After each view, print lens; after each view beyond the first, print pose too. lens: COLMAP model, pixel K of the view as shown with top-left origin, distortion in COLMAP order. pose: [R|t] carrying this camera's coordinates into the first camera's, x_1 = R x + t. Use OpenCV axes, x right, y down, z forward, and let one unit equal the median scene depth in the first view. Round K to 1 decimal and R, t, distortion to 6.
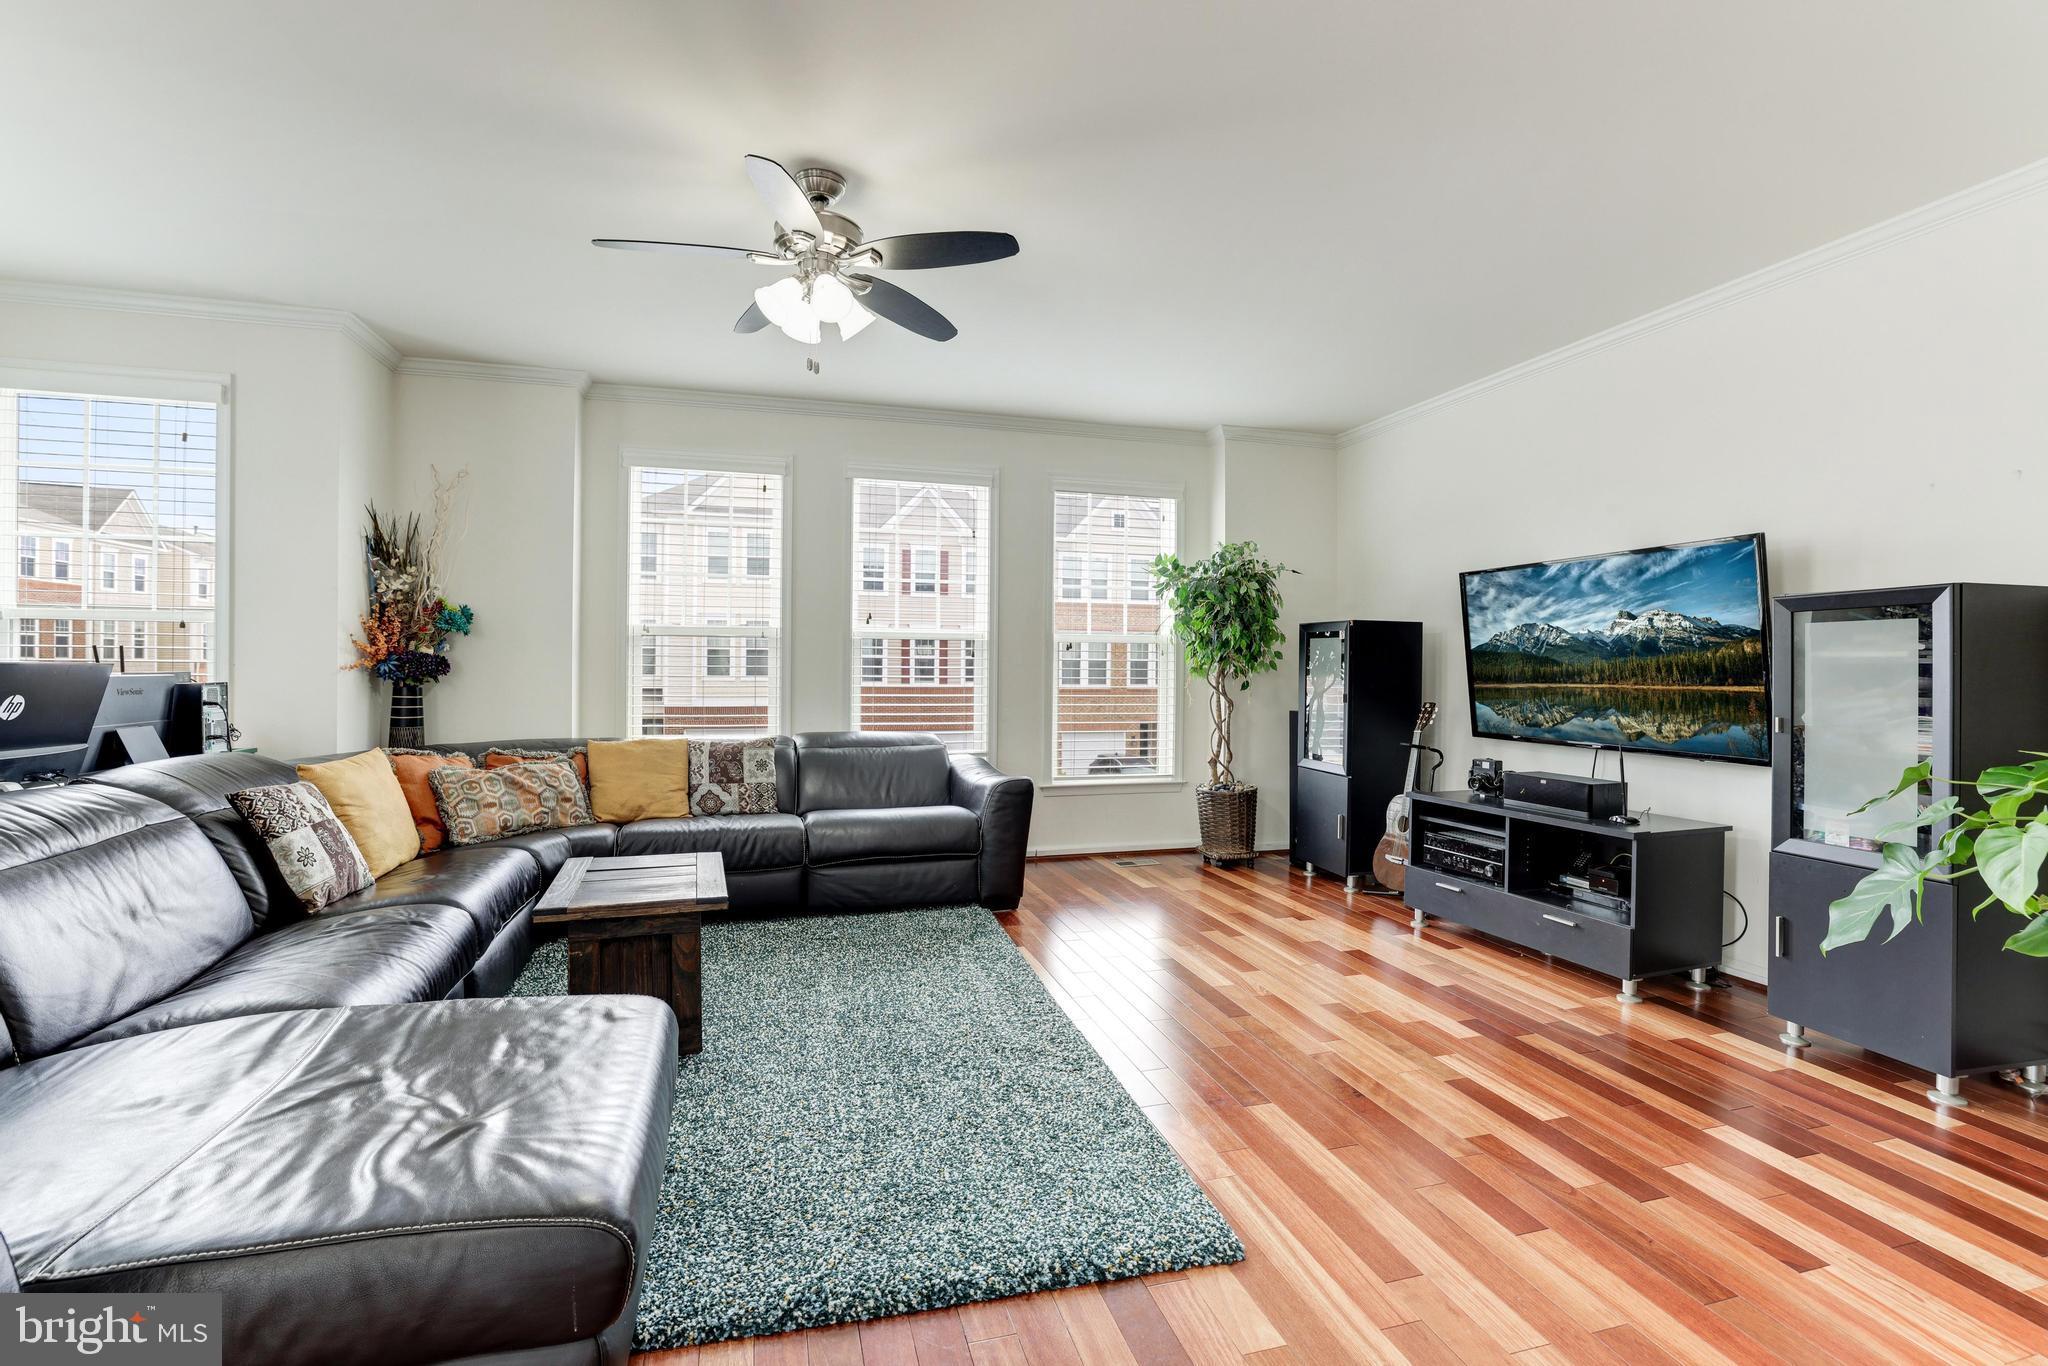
lens RADIAL K [[886.3, 0, 1004.8], [0, 886.3, 664.0], [0, 0, 1]] dist [-0.036192, 0.010422]
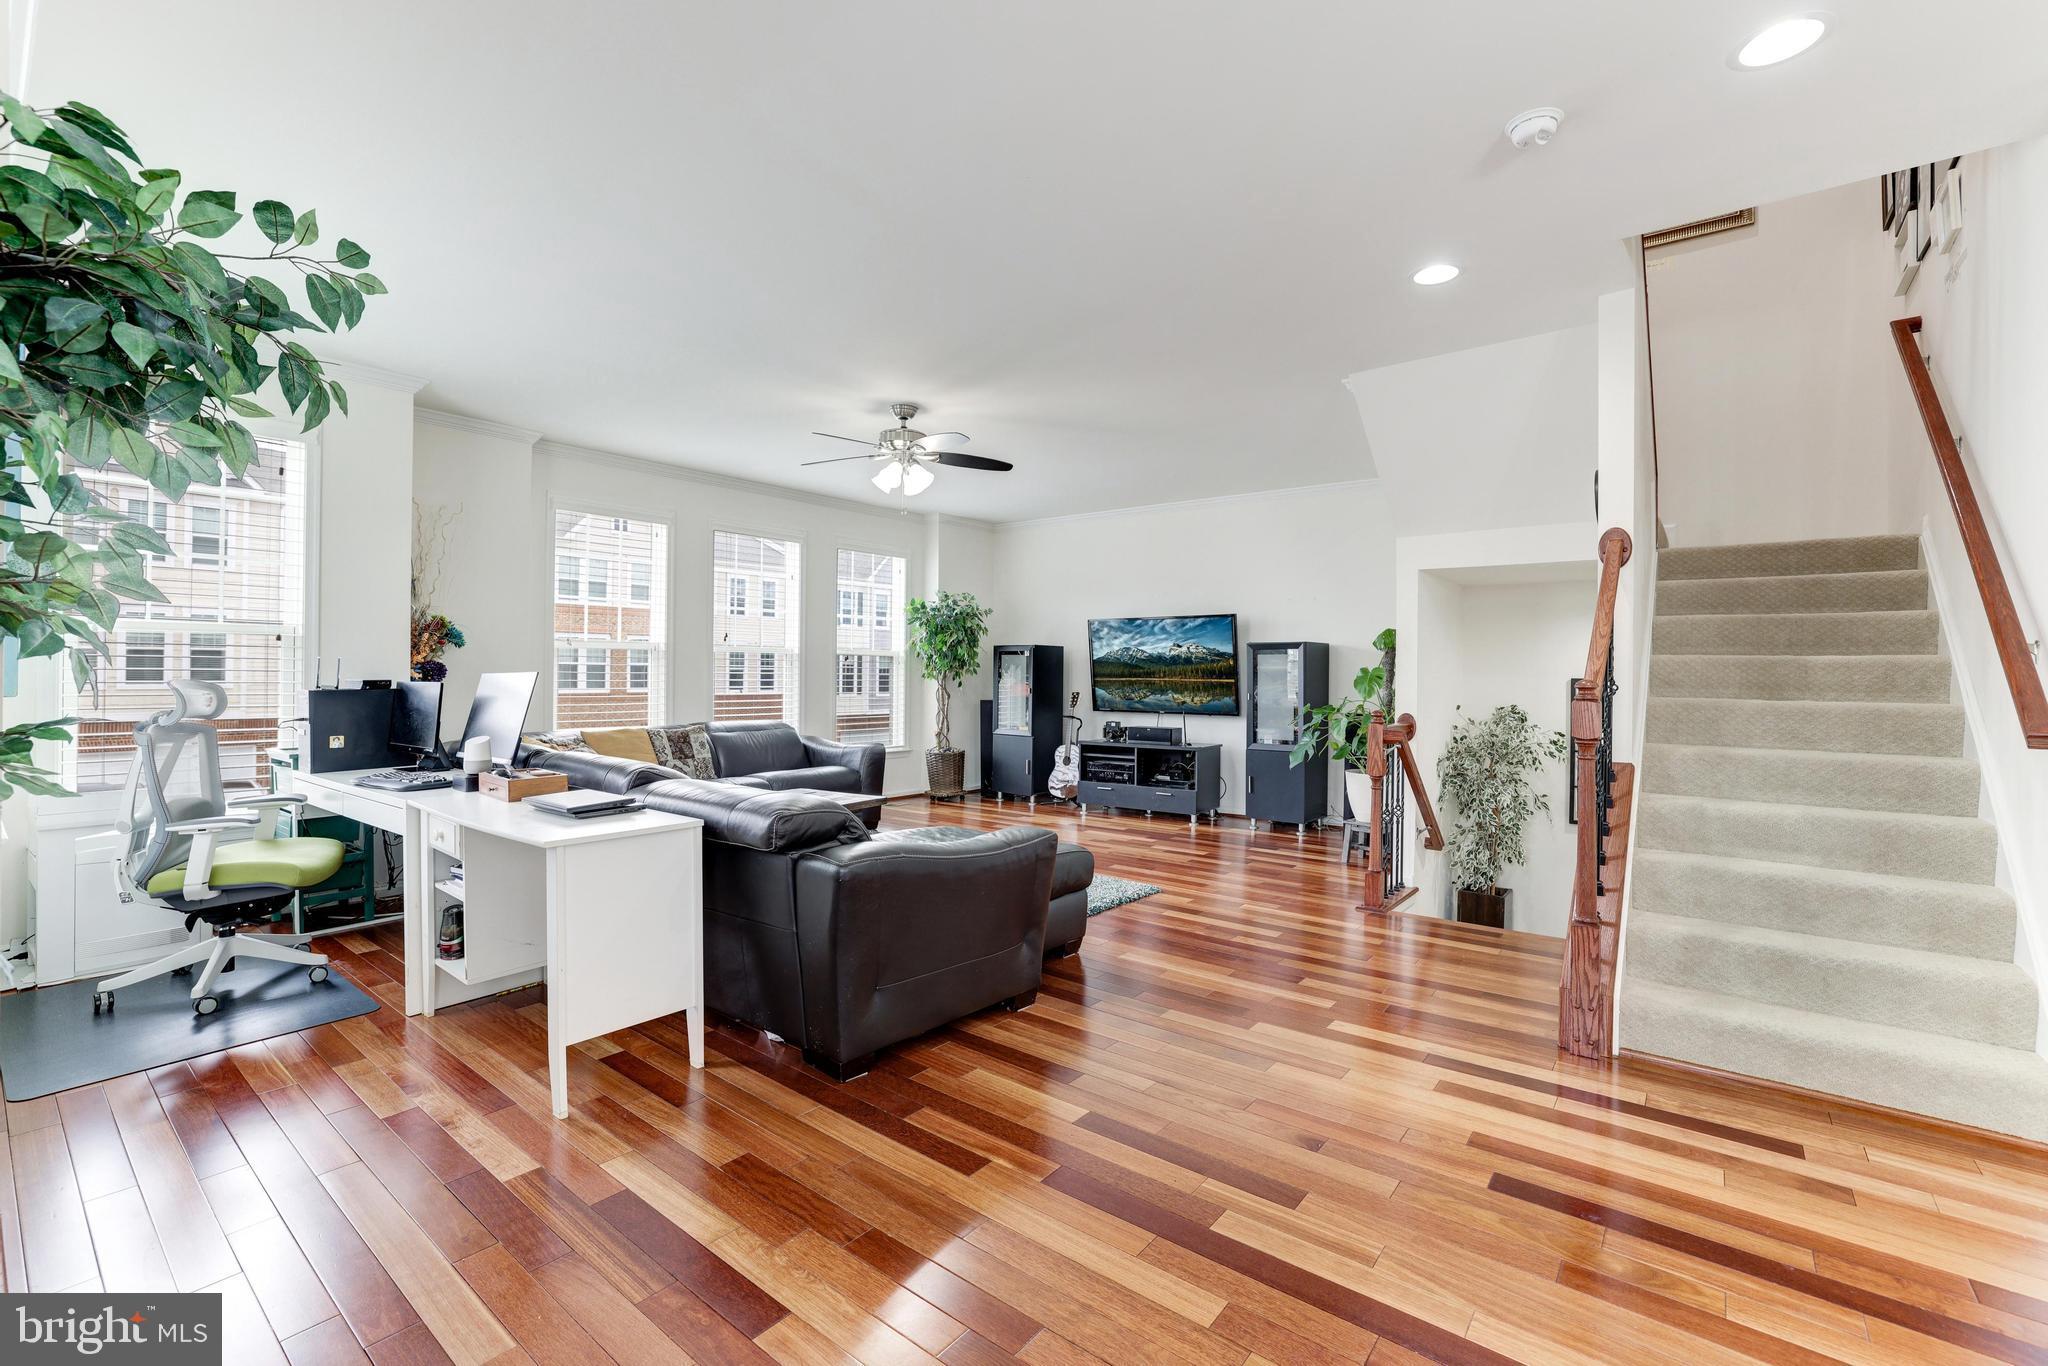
lens RADIAL K [[886.3, 0, 996.9], [0, 886.3, 664.0], [0, 0, 1]] dist [-0.036192, 0.010422]
pose [[0.821435, 0.002207, 0.570298, -0.699508], [-0.000518, 0.999995, -0.003124, -0.007658], [-0.570302, 0.002271, 0.821432, -0.397410]]
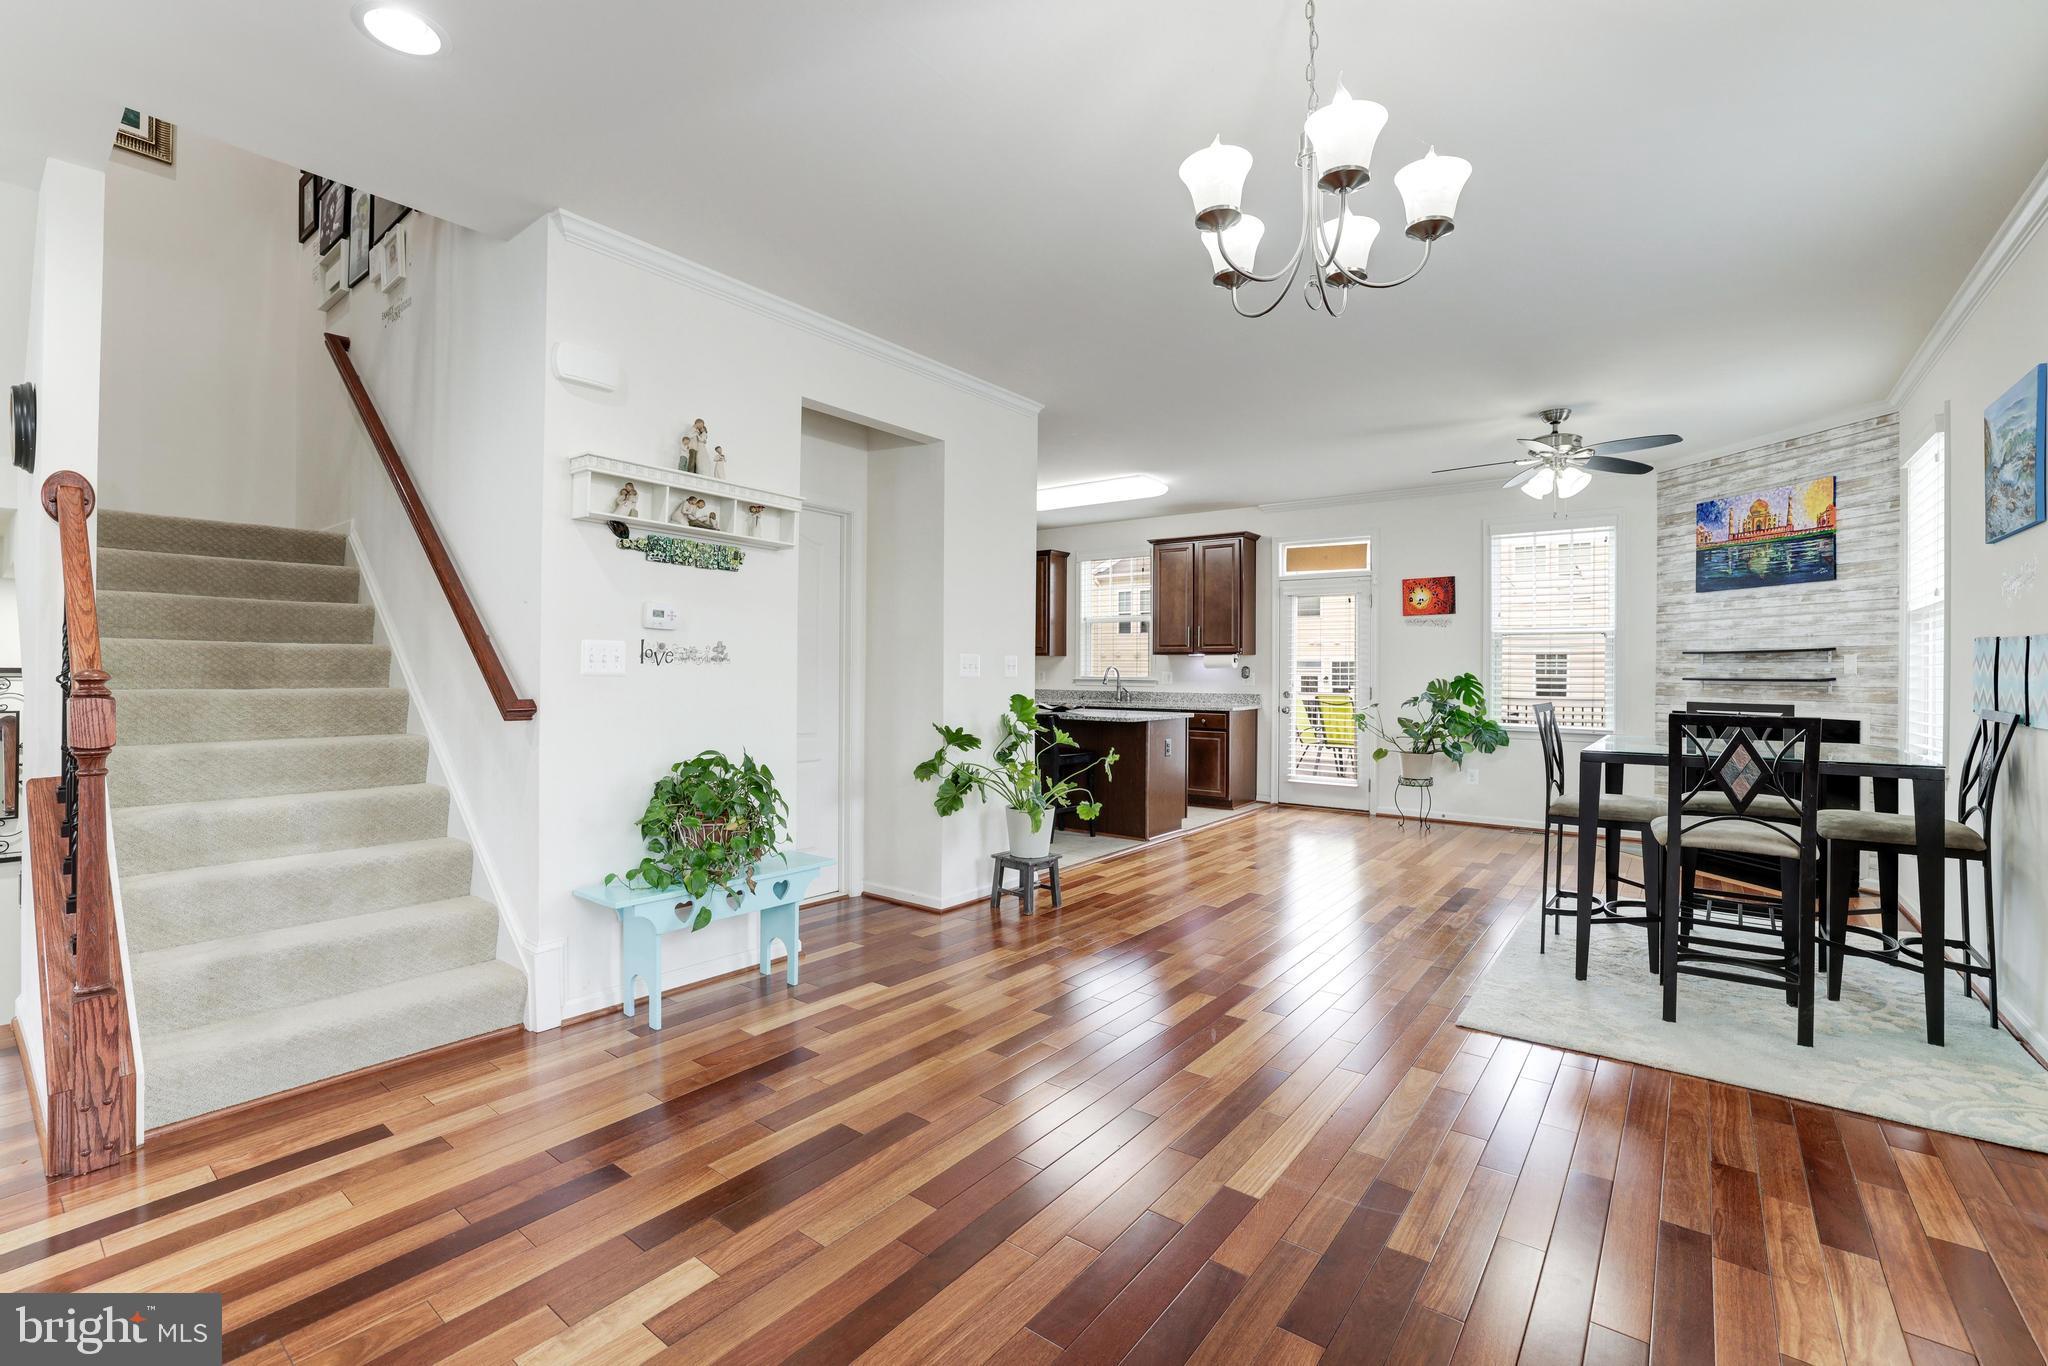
lens RADIAL K [[886.3, 0, 1005.4], [0, 886.3, 663.6], [0, 0, 1]] dist [-0.036192, 0.010422]
pose [[-0.594368, -0.009528, 0.804137, -0.661352], [-0.013047, 0.999912, 0.002204, -0.009473], [-0.804087, -0.009181, -0.594440, -0.244179]]
